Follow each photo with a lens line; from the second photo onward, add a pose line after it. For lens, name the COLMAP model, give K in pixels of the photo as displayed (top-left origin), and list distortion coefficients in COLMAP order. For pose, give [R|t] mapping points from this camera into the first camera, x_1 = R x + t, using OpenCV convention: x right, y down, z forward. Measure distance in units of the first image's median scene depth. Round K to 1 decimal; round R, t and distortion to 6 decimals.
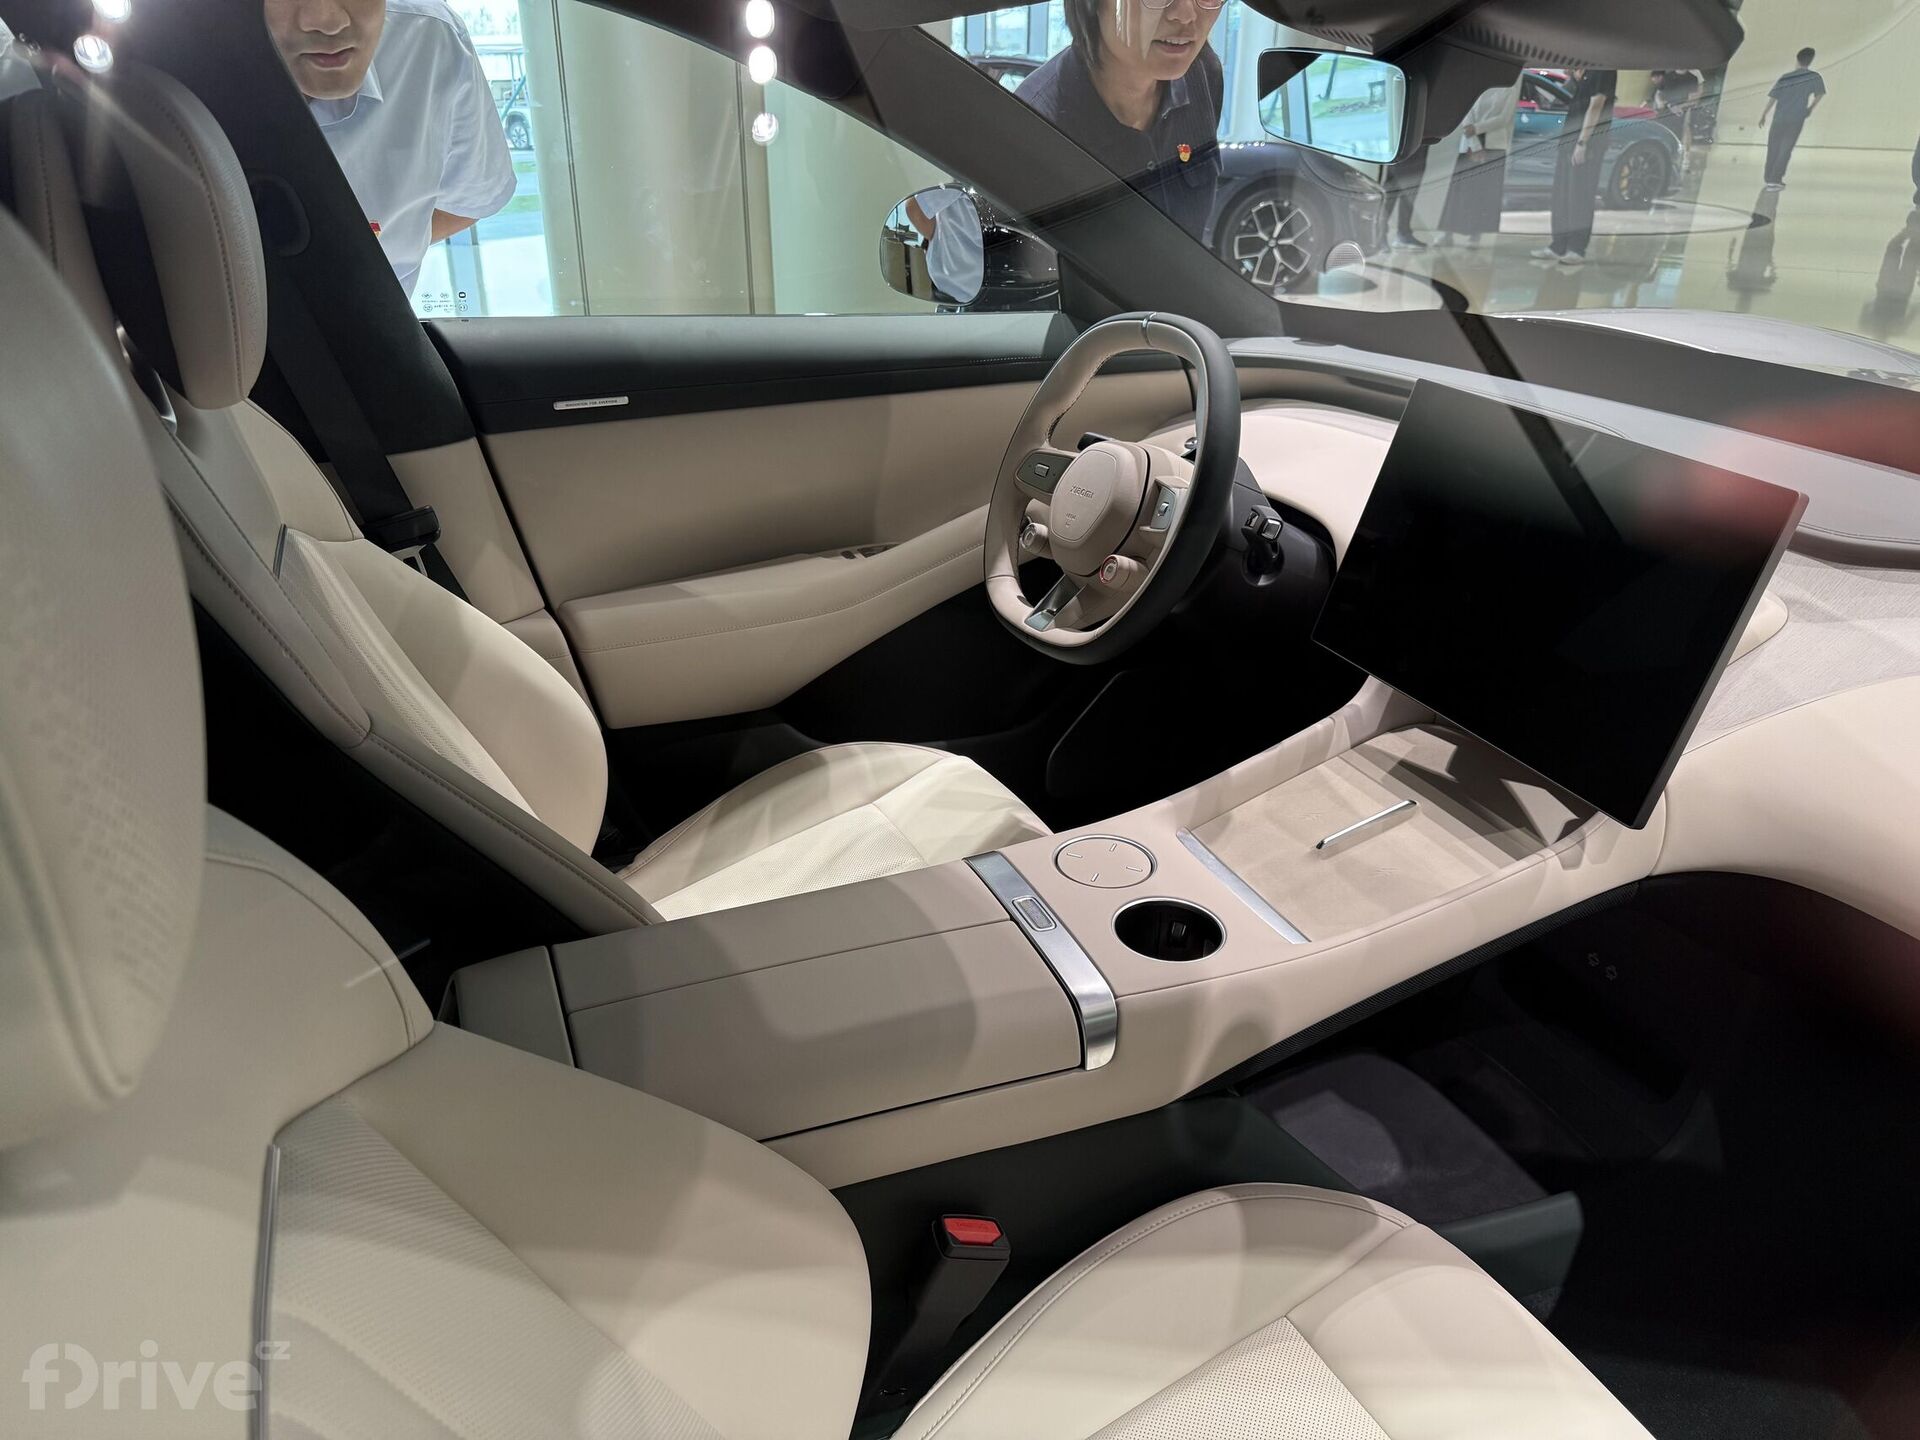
lens RADIAL K [[1317.1, 0, 963.4], [0, 1317.1, 723.7], [0, 0, 1]] dist [0.063242, -0.021812]
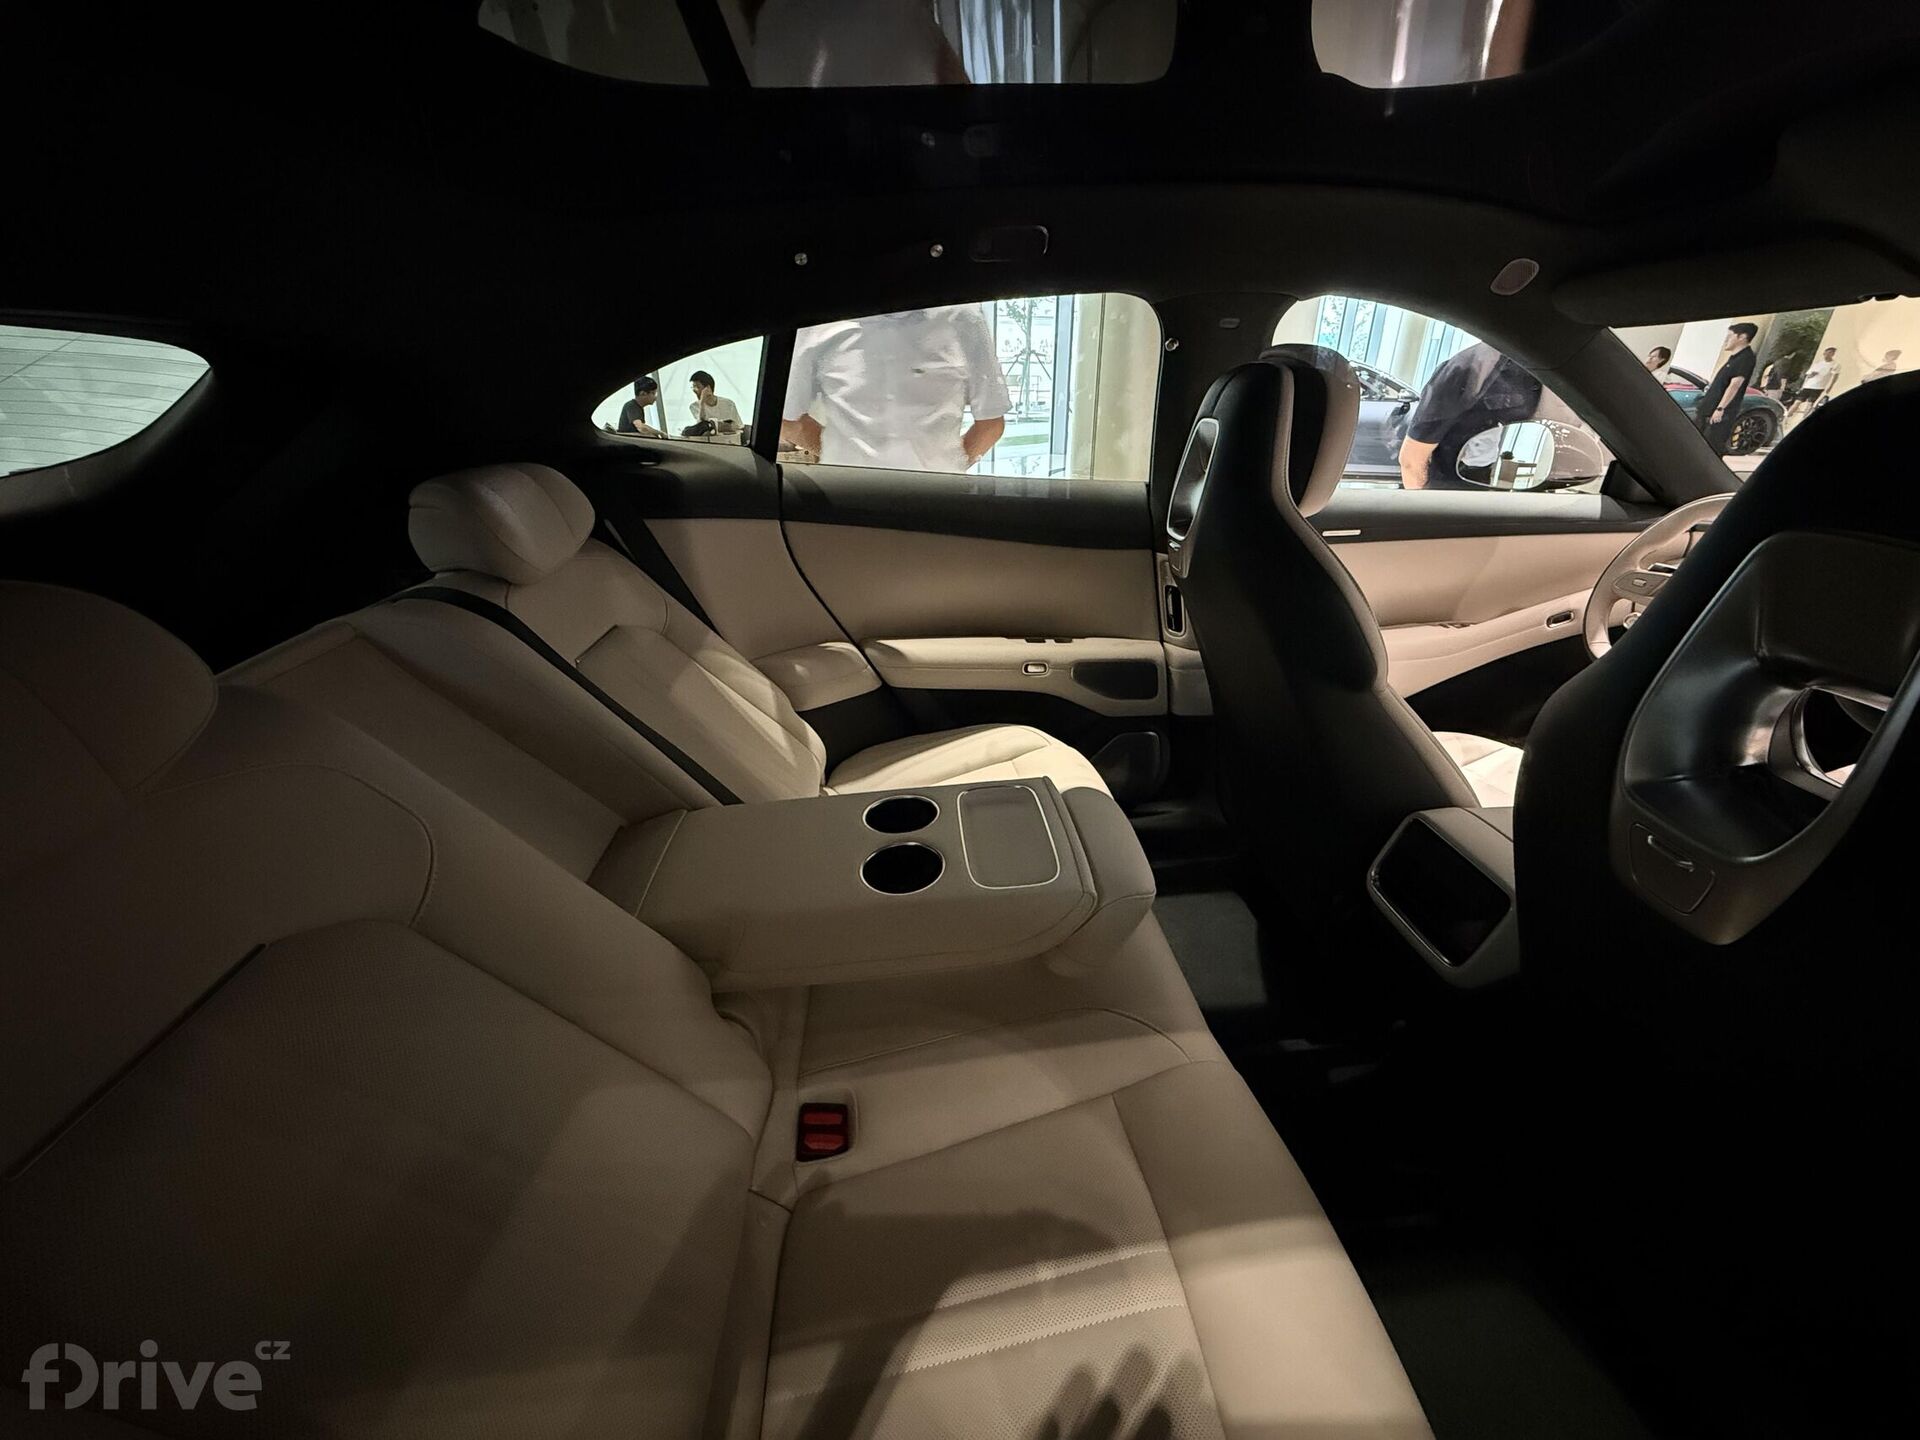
lens RADIAL K [[739.5, 0, 967.6], [0, 739.5, 715.2], [0, 0, 1]] dist [0.013867, 0.002176]
pose [[0.955488, 0.117014, -0.270834, -0.534821], [-0.122591, 0.992450, -0.003707, 0.092725], [0.268356, 0.036743, 0.962619, -0.156054]]
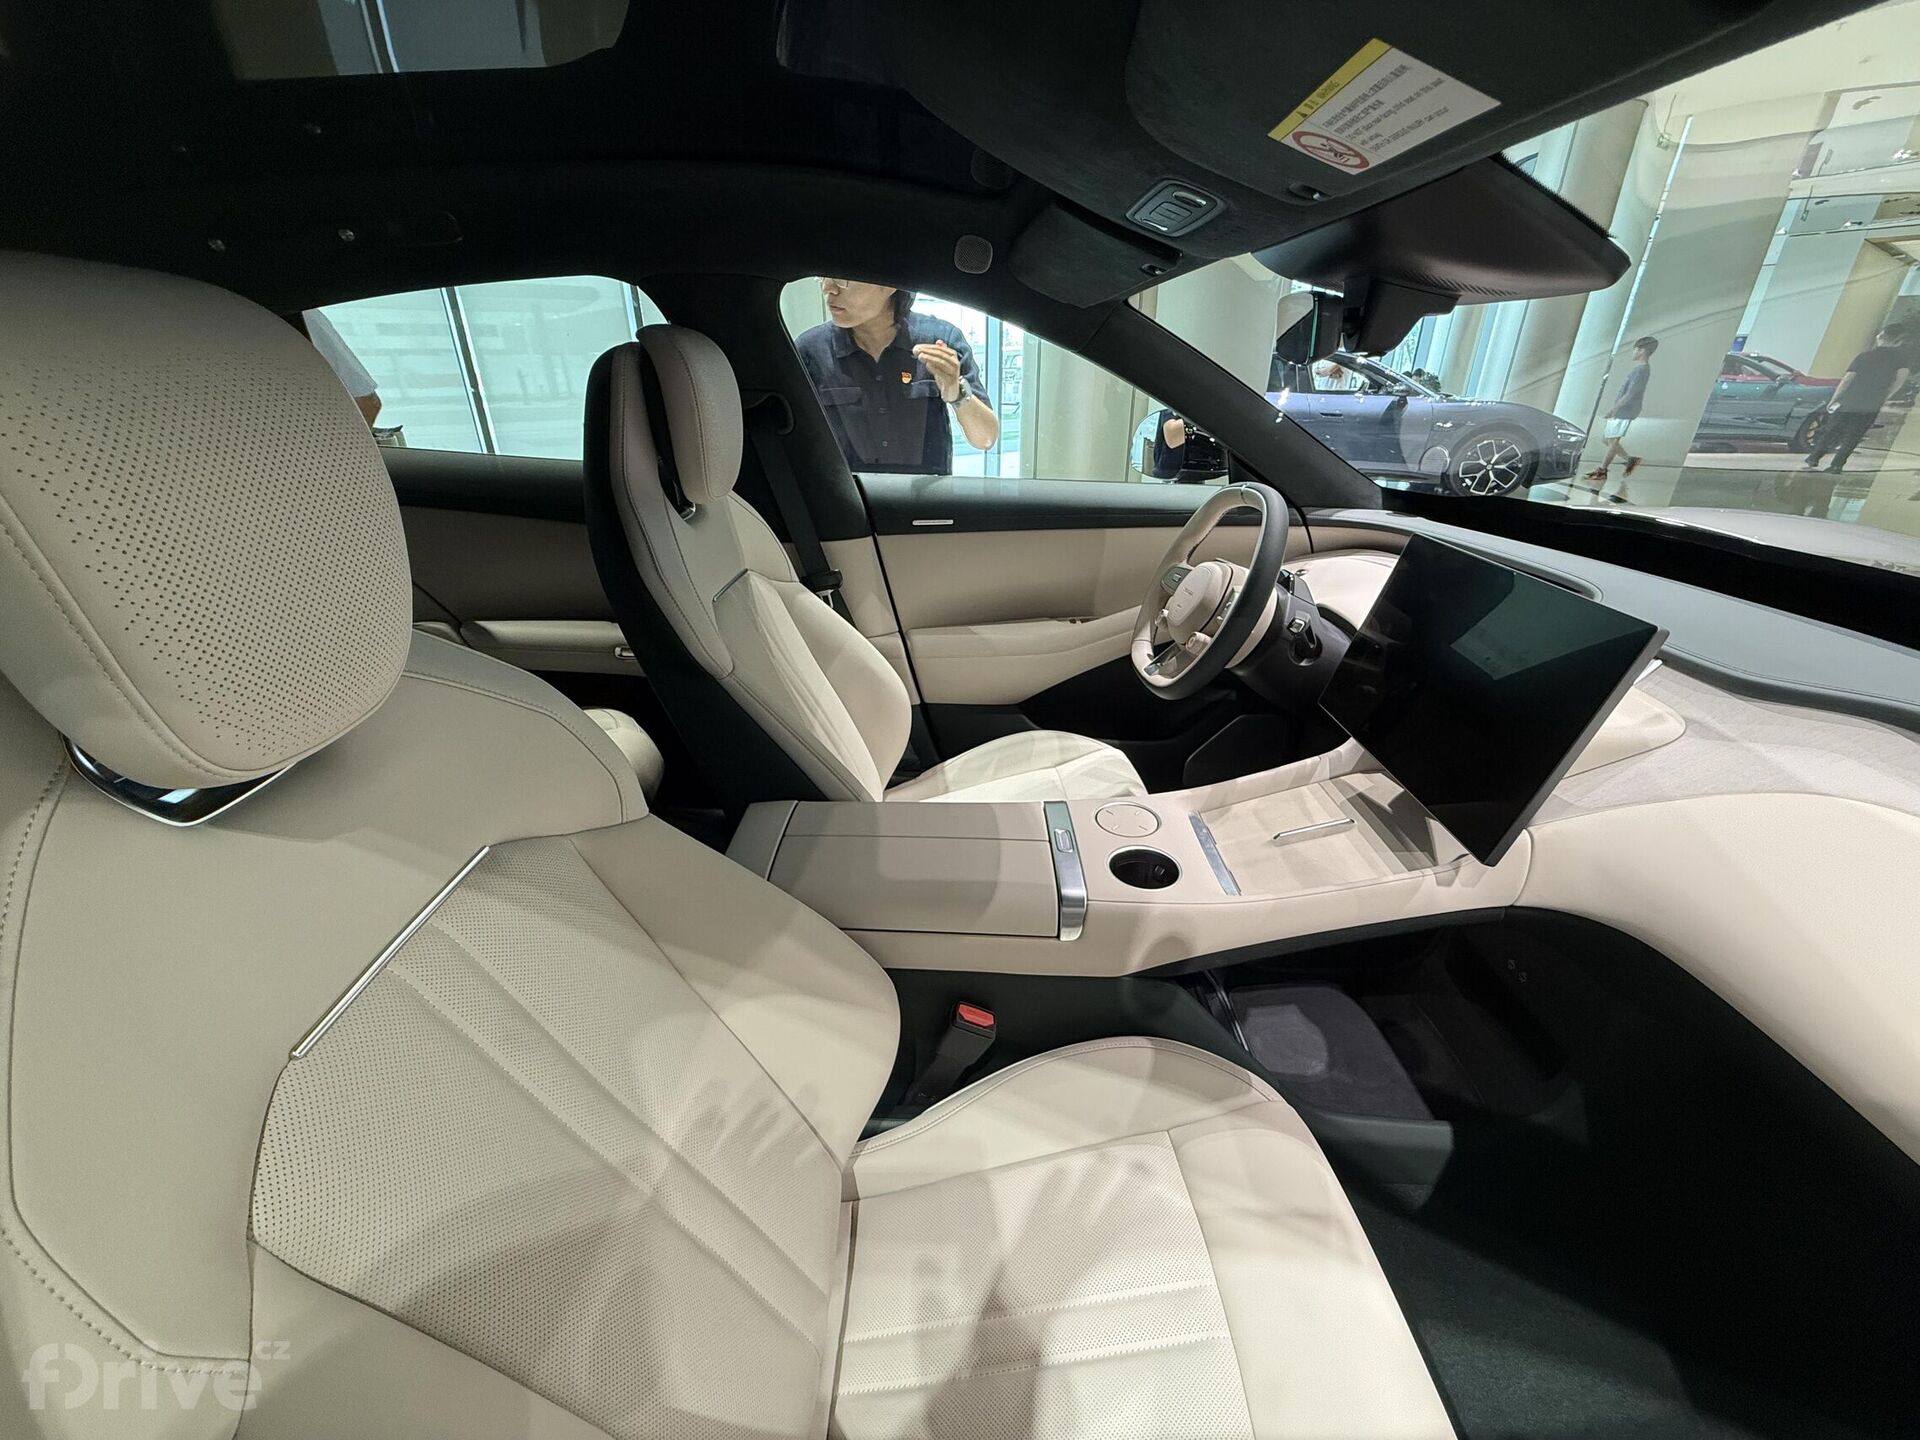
lens RADIAL K [[739.5, 0, 976.2], [0, 739.5, 730.1], [0, 0, 1]] dist [0.013867, 0.002176]
pose [[0.926818, 0.155336, -0.341875, 0.188696], [-0.155051, 0.987500, 0.028345, 0.001875], [0.342004, 0.026738, 0.939318, 0.086403]]
